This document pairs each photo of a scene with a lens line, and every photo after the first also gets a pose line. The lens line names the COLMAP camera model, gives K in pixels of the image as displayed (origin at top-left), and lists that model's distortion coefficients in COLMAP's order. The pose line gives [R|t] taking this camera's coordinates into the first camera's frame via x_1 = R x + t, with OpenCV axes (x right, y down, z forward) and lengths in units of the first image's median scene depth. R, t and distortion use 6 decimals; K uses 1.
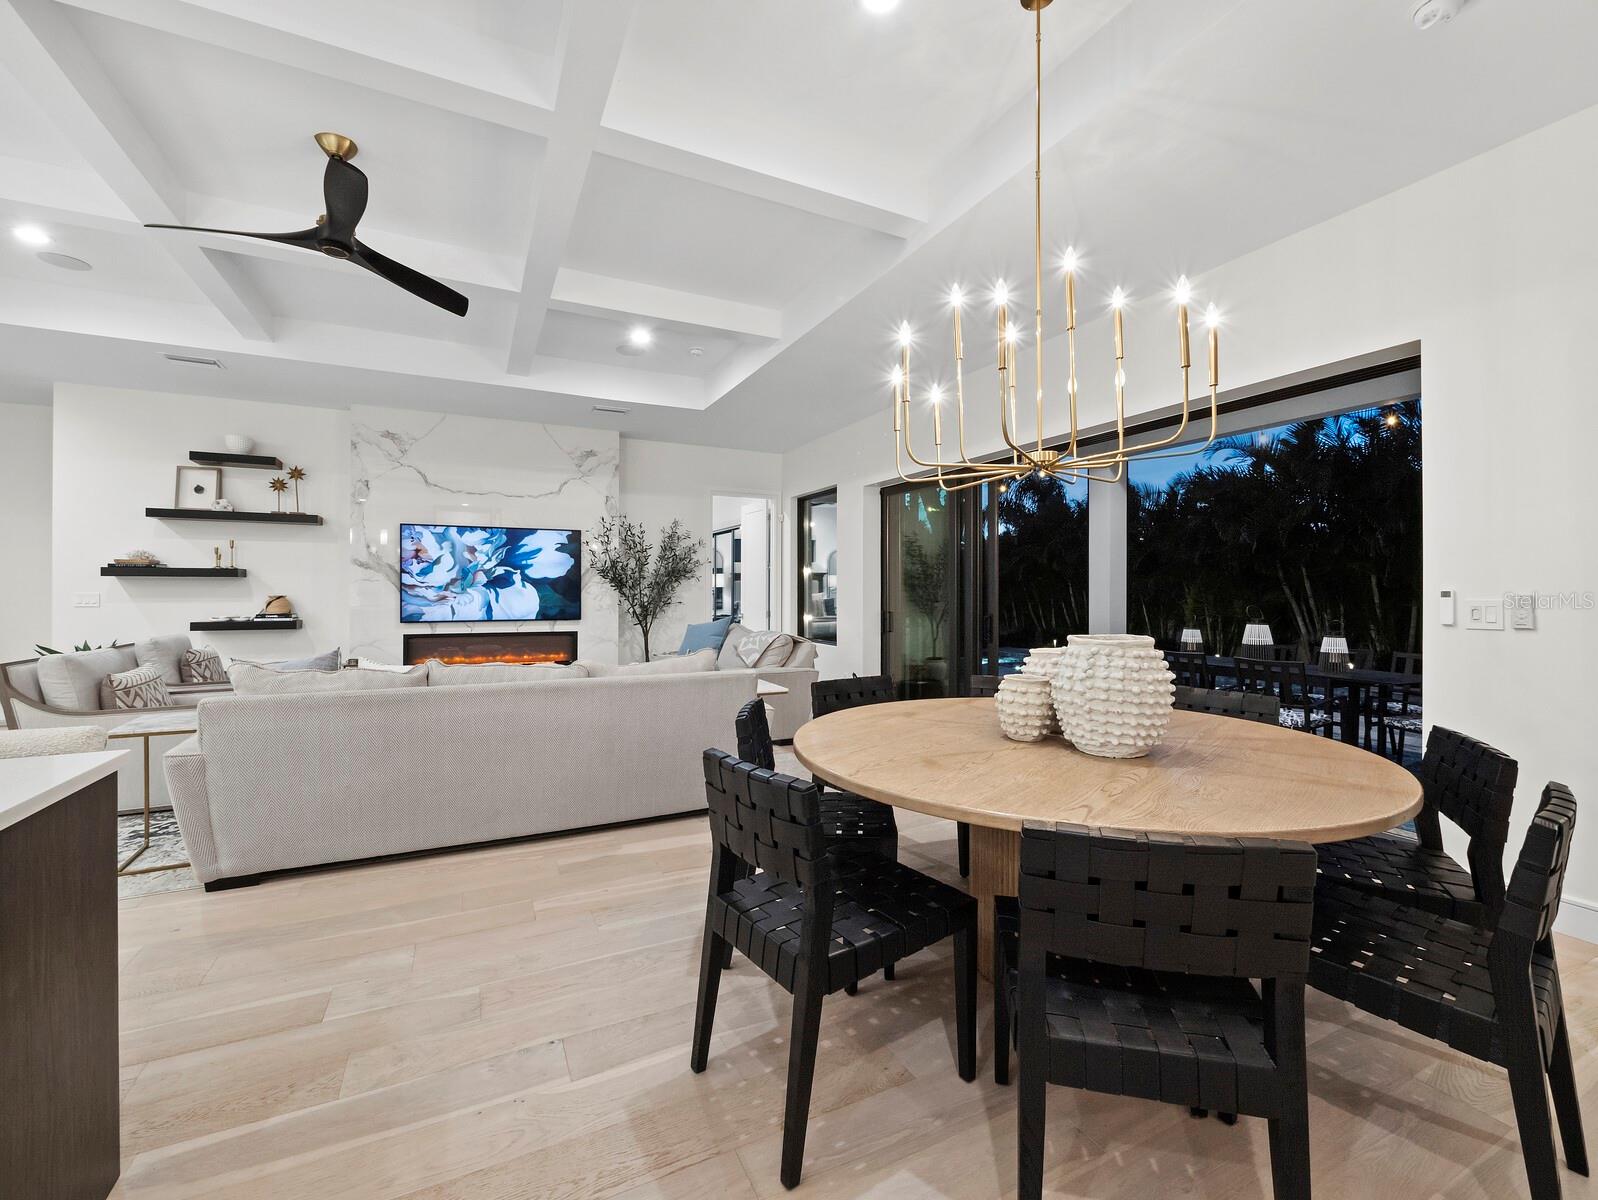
lens RADIAL K [[672.4, 0, 815.1], [0, 672.4, 594.5], [0, 0, 1]] dist [-0.000131, 0.000006]
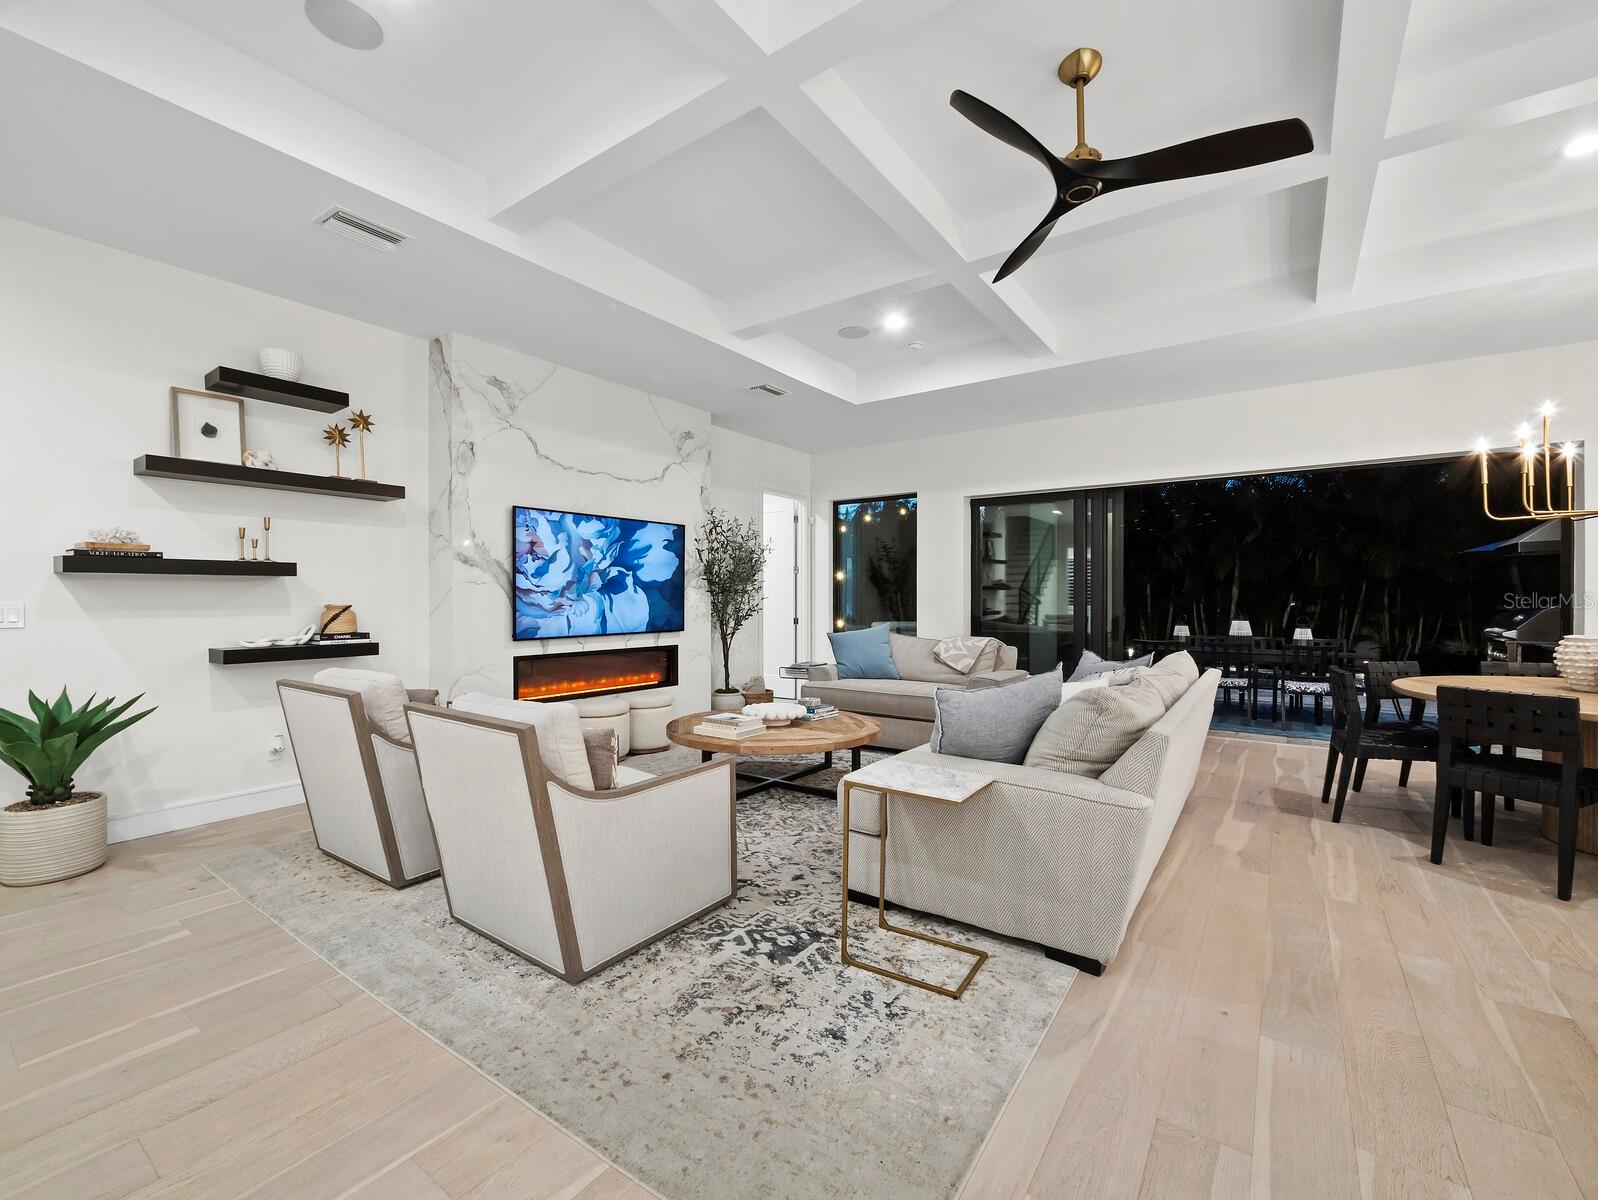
lens RADIAL K [[672.4, 0, 812.7], [0, 672.4, 602.1], [0, 0, 1]] dist [-0.000131, 0.000006]
pose [[0.878848, -0.006125, 0.477062, -0.665007], [0.003569, 0.999974, 0.006265, -0.003735], [-0.477088, -0.003803, 0.878847, 0.194009]]
